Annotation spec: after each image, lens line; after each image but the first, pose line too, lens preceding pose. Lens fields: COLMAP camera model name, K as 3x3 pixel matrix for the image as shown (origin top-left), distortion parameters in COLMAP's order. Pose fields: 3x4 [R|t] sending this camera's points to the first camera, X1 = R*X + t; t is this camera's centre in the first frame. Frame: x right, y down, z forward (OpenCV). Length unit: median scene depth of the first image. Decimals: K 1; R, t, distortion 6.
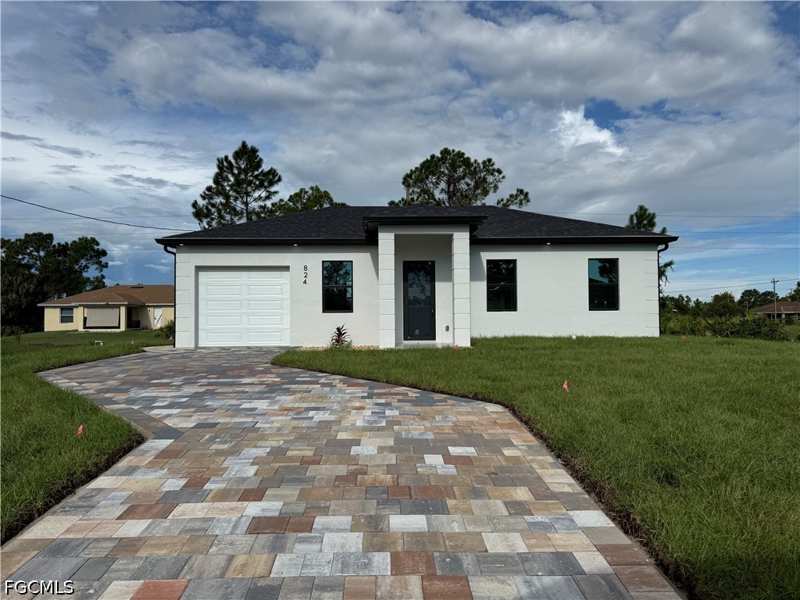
lens RADIAL K [[567.5, 0, 412.9], [0, 567.5, 300.7], [0, 0, 1]] dist [0.005550, -0.005701]
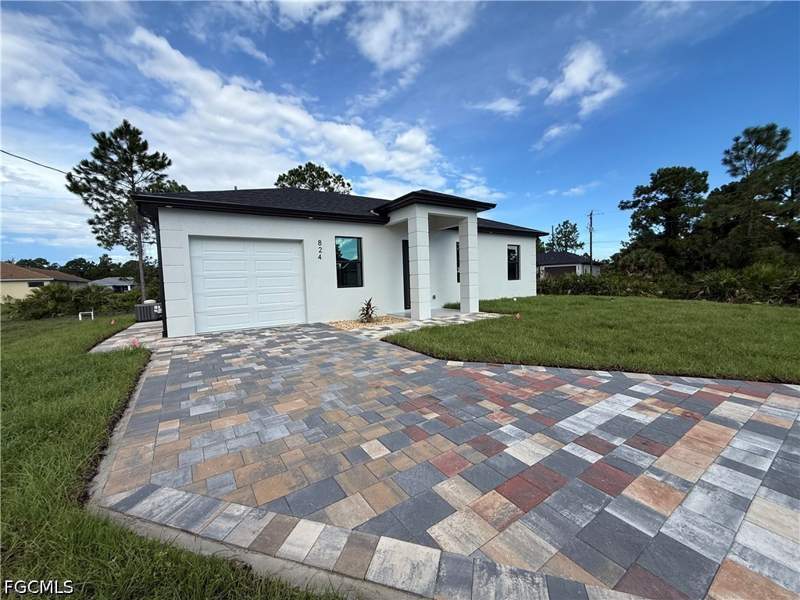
lens RADIAL K [[318.1, 0, 400.0], [0, 318.1, 300.0], [0, 0, 1]] dist [-0.001337, -0.000248]
pose [[0.857359, -0.052434, 0.512042, -0.785287], [0.009206, 0.996201, 0.086599, -0.011647], [-0.514637, -0.069532, 0.854584, 0.999204]]
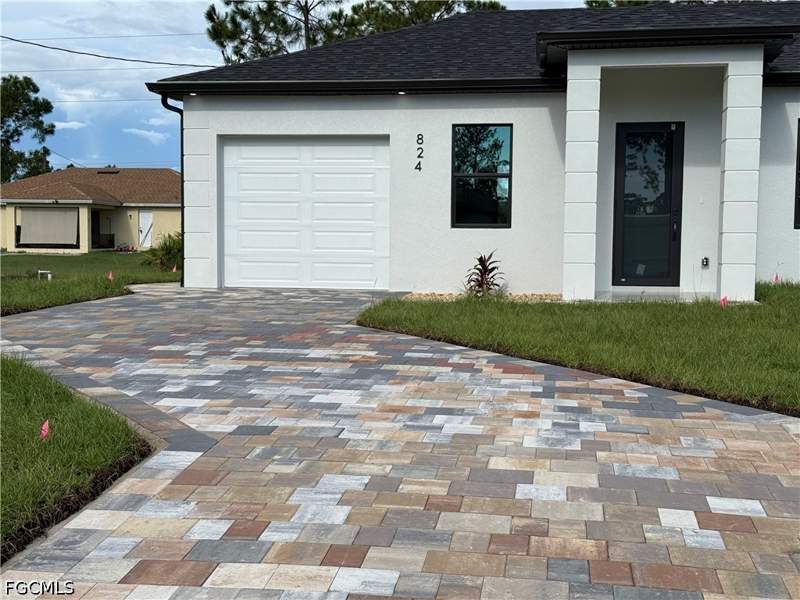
lens RADIAL K [[1127.3, 0, 400.0], [0, 1127.3, 300.0], [0, 0, 1]] dist [0.144581, -0.022640]
pose [[0.979920, 0.028627, -0.197325, -0.004132], [-0.011598, 0.996148, 0.086921, -0.002844], [0.199054, -0.082887, 0.976477, -0.019750]]
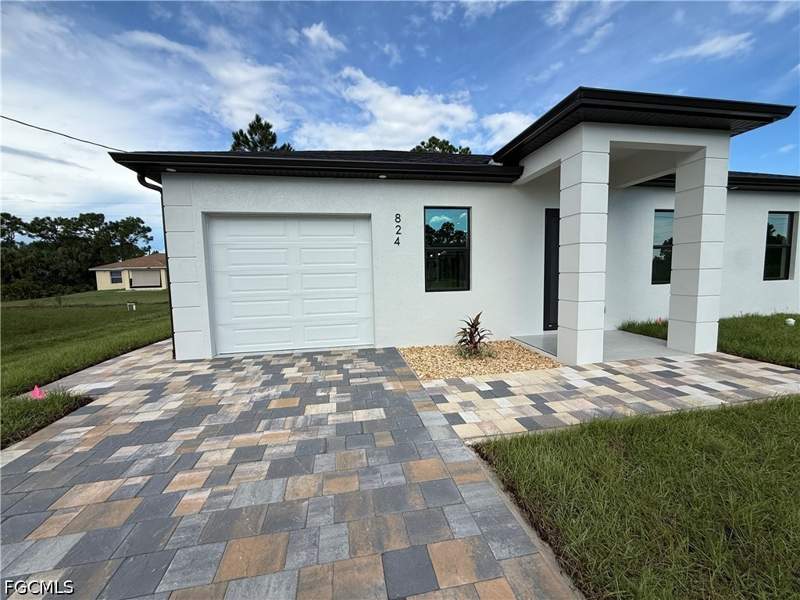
lens RADIAL K [[318.1, 0, 400.0], [0, 318.1, 300.0], [0, 0, 1]] dist [-0.001337, -0.000248]
pose [[0.991144, -0.024053, 0.130593, -0.512510], [0.008364, 0.992813, 0.119382, -0.025753], [-0.132526, -0.117233, 0.984222, 1.454574]]
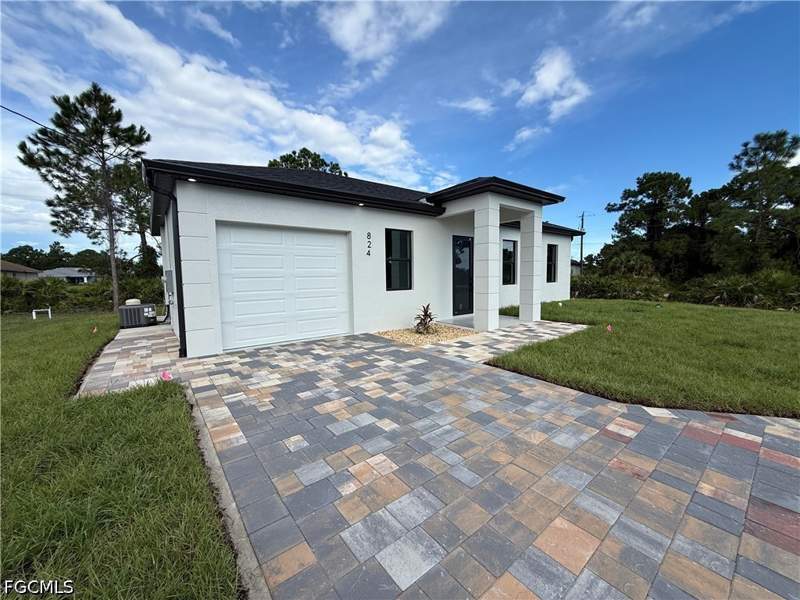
lens RADIAL K [[318.8, 0, 400.0], [0, 318.8, 300.0], [0, 0, 1]] dist [-0.000208, 0.000330]
pose [[0.814704, -0.047193, 0.577953, -0.922655], [-0.011829, 0.995123, 0.097932, -0.025306], [-0.579756, -0.086623, 0.810173, 1.323674]]
